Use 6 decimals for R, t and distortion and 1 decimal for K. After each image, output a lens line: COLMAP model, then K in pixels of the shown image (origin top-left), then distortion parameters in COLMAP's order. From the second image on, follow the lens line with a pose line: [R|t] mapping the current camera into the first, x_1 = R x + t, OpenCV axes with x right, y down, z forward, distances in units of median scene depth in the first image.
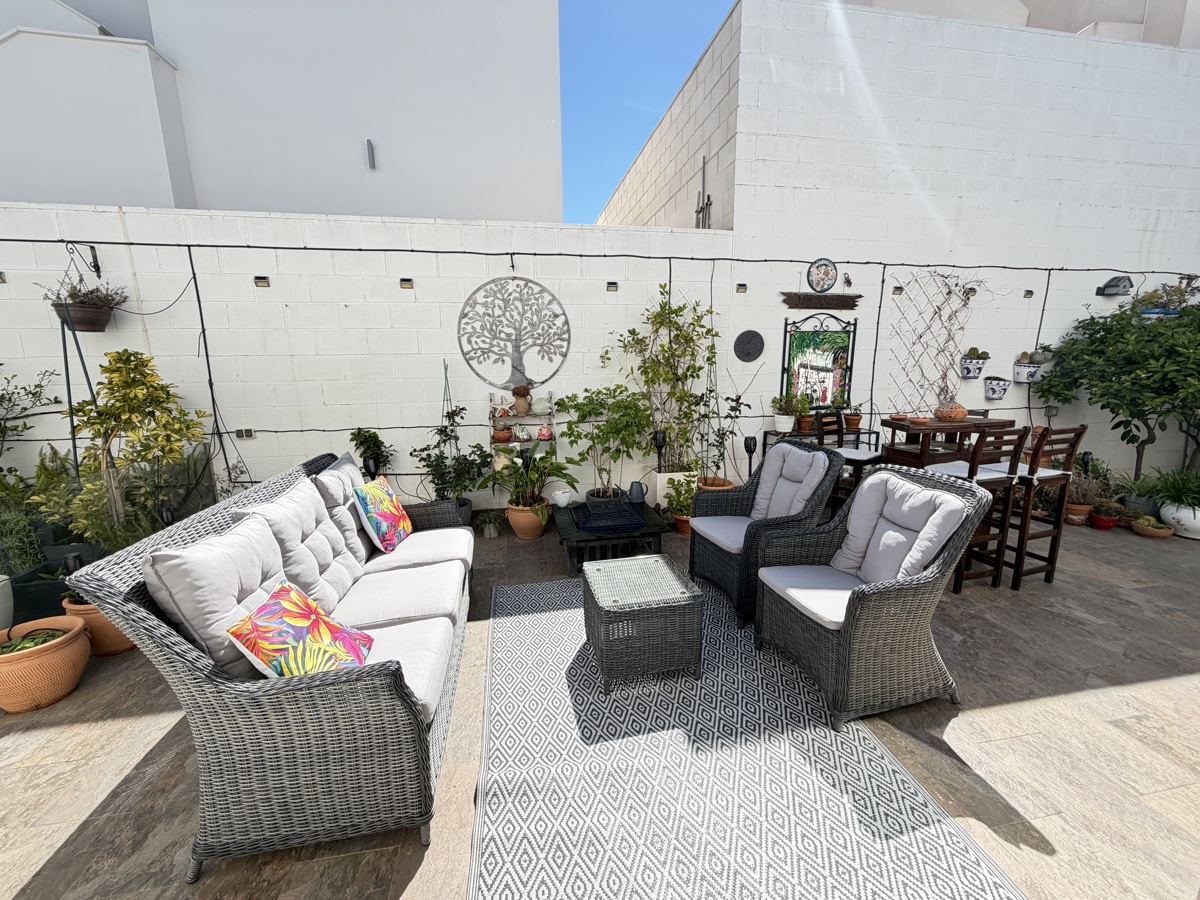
lens RADIAL K [[476.9, 0, 600.3], [0, 476.9, 451.6], [0, 0, 1]] dist [0.000220, -0.000044]
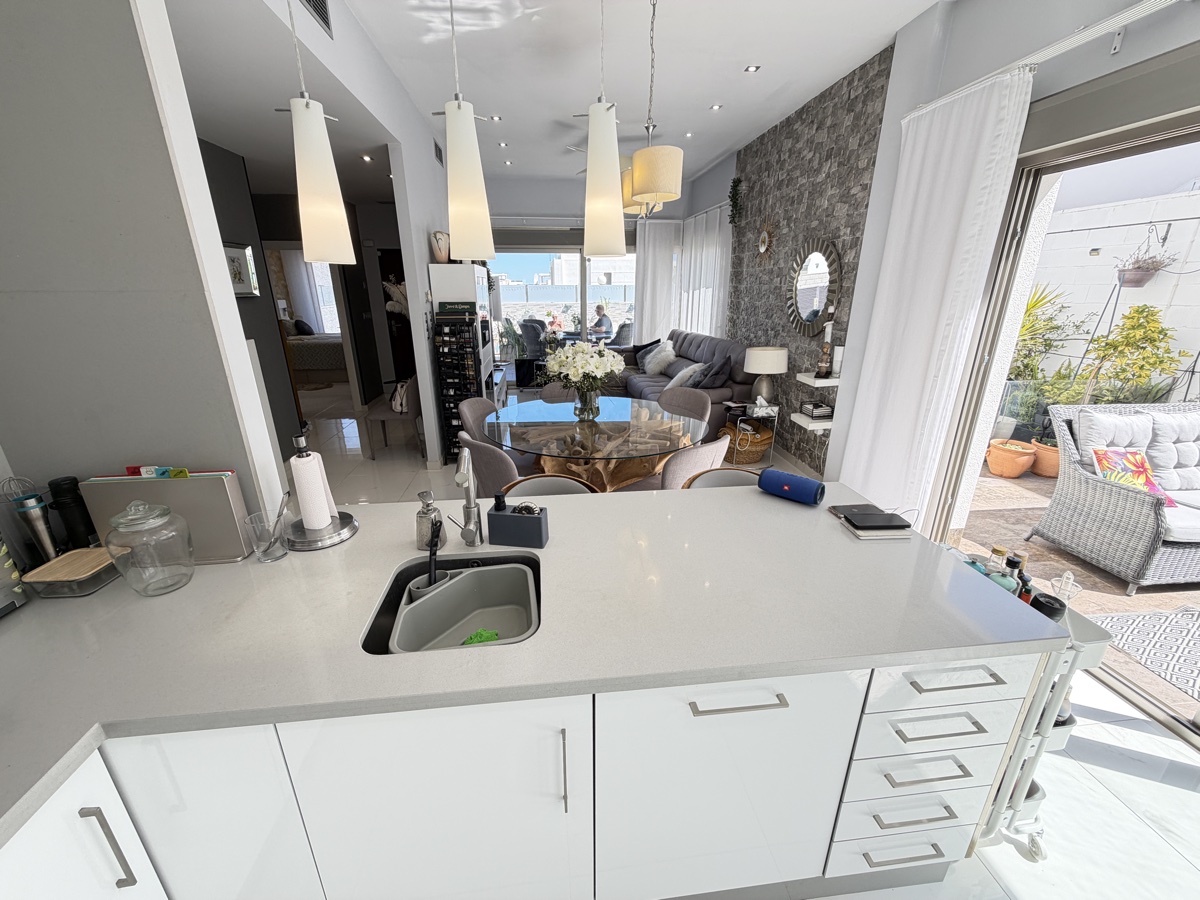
lens RADIAL K [[476.9, 0, 601.5], [0, 476.9, 451.0], [0, 0, 1]] dist [0.000220, -0.000044]
pose [[-0.066805, 0.337222, -0.939052, 0.485247], [-0.188698, 0.919900, 0.343768, 0.013158], [0.979760, 0.200162, 0.002179, -0.417103]]
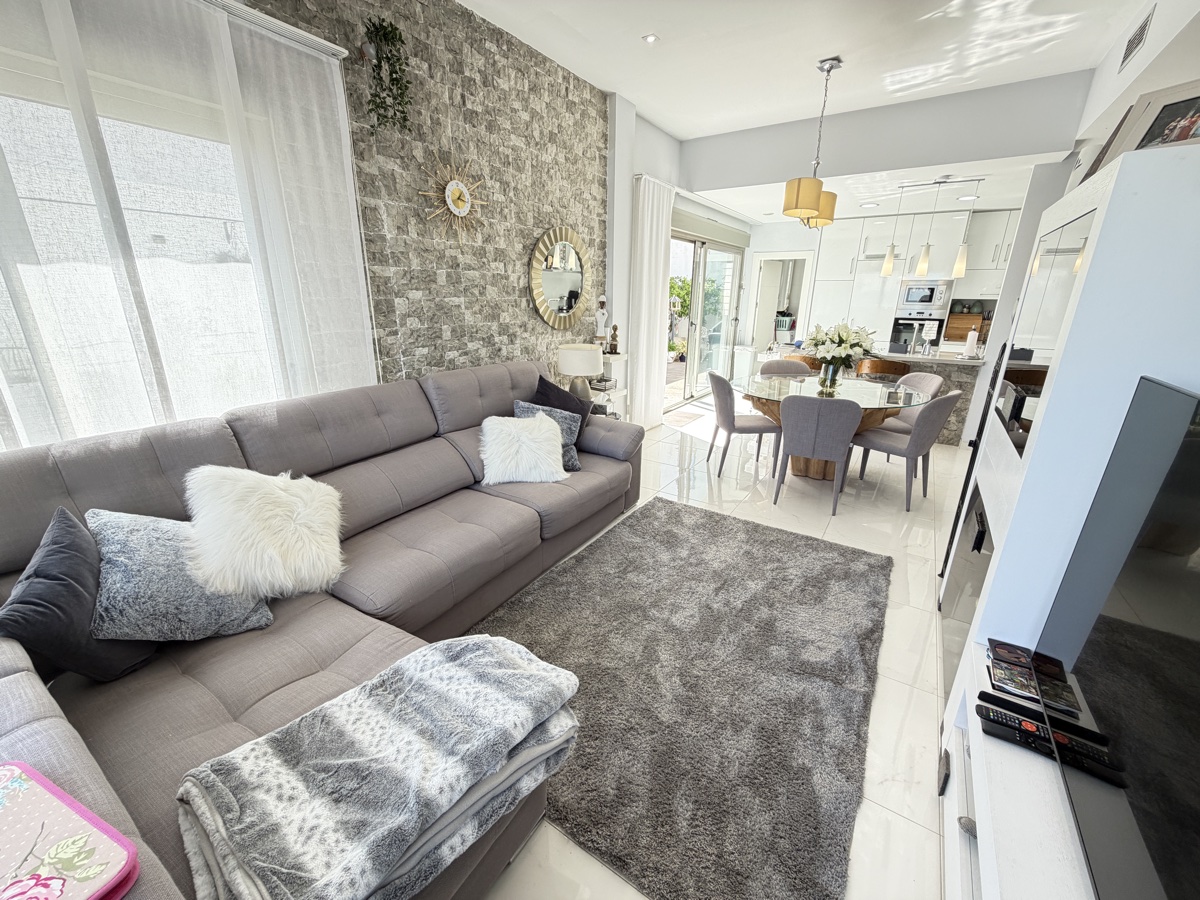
lens RADIAL K [[476.9, 0, 598.3], [0, 476.9, 454.0], [0, 0, 1]] dist [0.000220, -0.000044]
pose [[0.695025, -0.213888, 0.686434, -1.190944], [0.121826, 0.975955, 0.180750, 0.133894], [-0.708589, -0.042000, 0.704370, -0.784127]]
